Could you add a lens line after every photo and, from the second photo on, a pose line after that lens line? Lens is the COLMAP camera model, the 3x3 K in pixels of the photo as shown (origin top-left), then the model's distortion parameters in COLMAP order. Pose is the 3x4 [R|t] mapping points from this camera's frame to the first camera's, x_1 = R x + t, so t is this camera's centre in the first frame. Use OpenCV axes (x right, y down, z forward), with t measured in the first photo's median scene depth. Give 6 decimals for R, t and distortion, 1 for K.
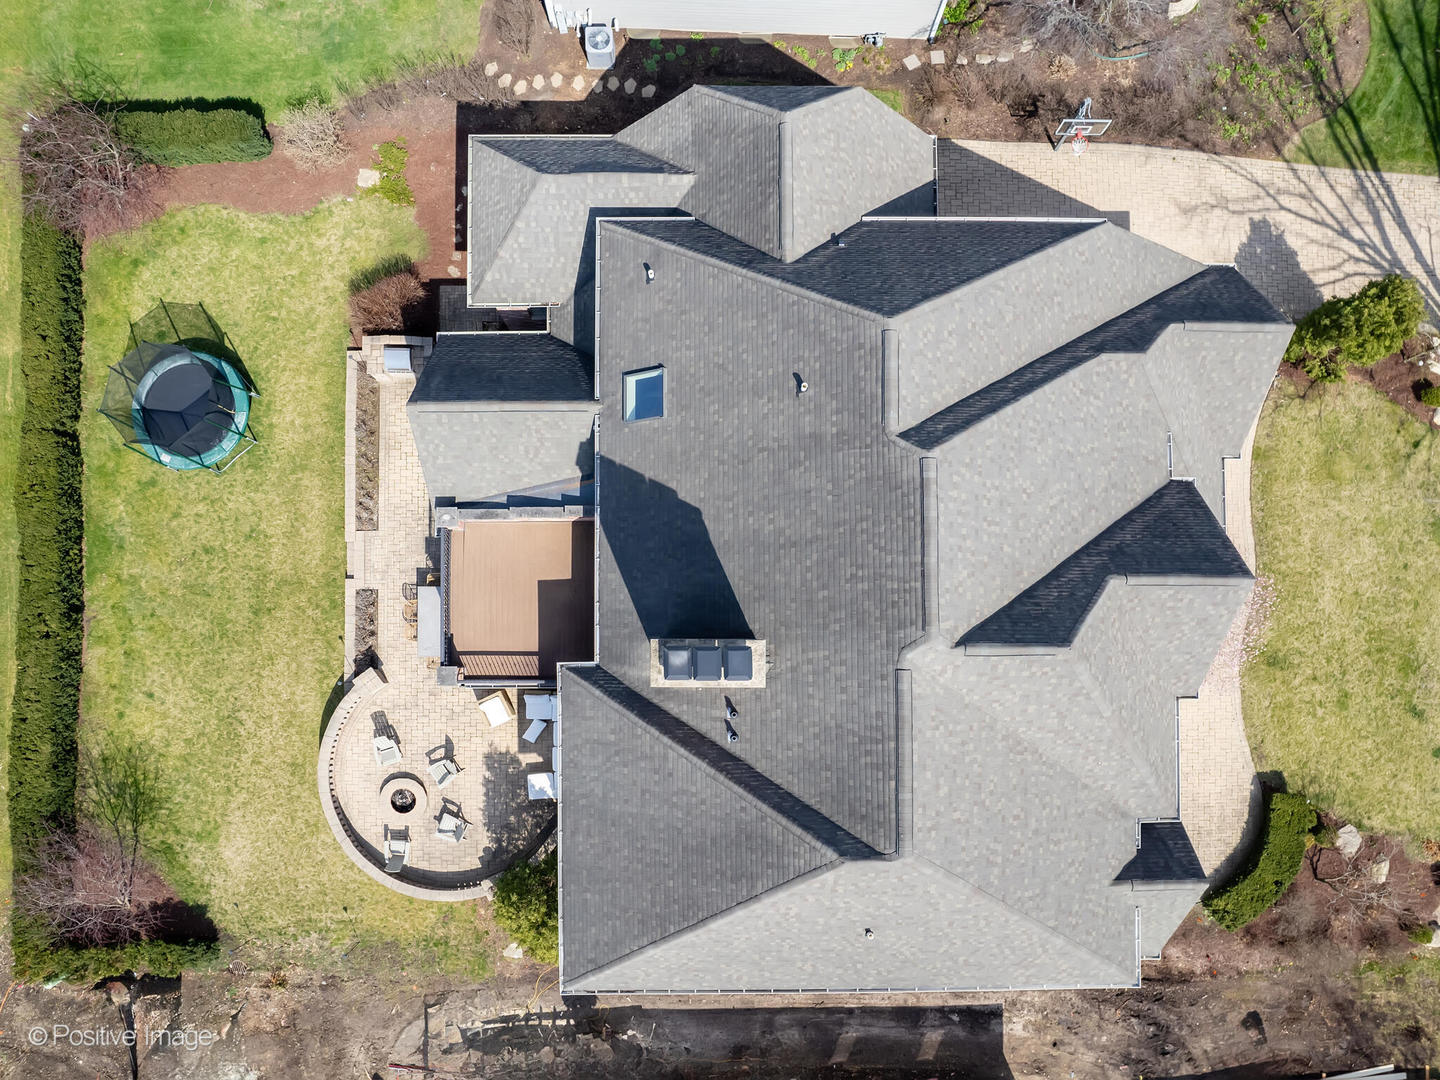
lens RADIAL K [[989.1, 0, 720.0], [0, 989.1, 540.0], [0, 0, 1]] dist [-0.041057, -0.005115]
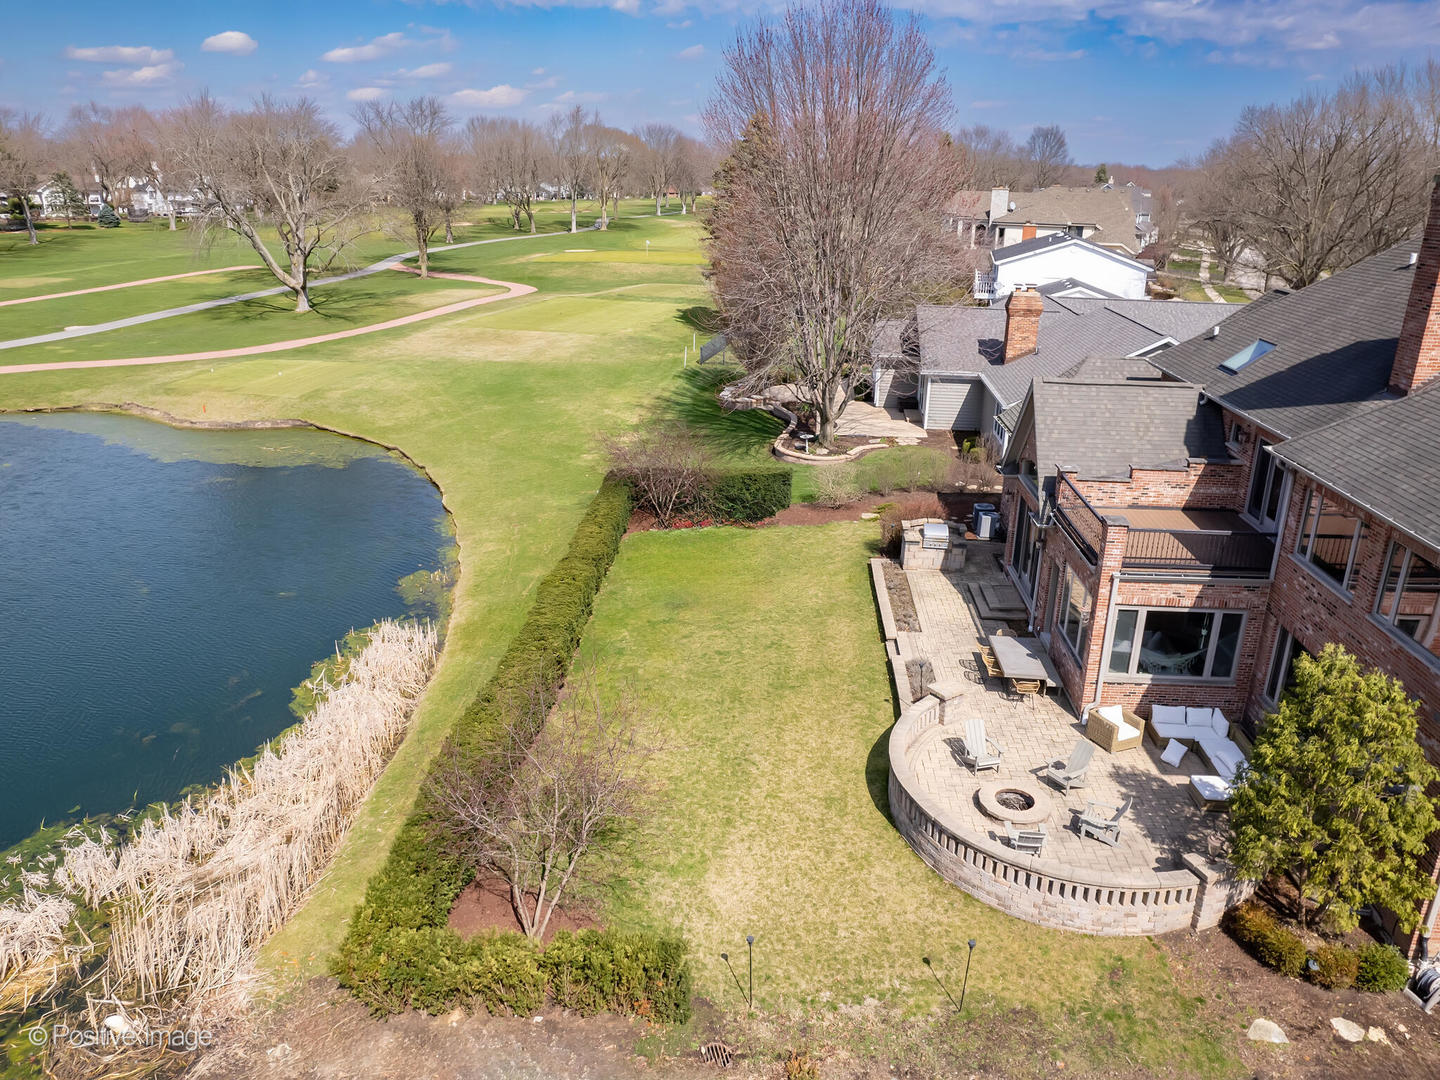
lens RADIAL K [[989.1, 0, 720.0], [0, 989.1, 540.0], [0, 0, 1]] dist [-0.041057, -0.005115]
pose [[0.997115, 0.033872, -0.067936, -0.470060], [-0.075766, 0.388604, -0.918284, 0.806882], [-0.004704, 0.920782, 0.390049, 0.555008]]
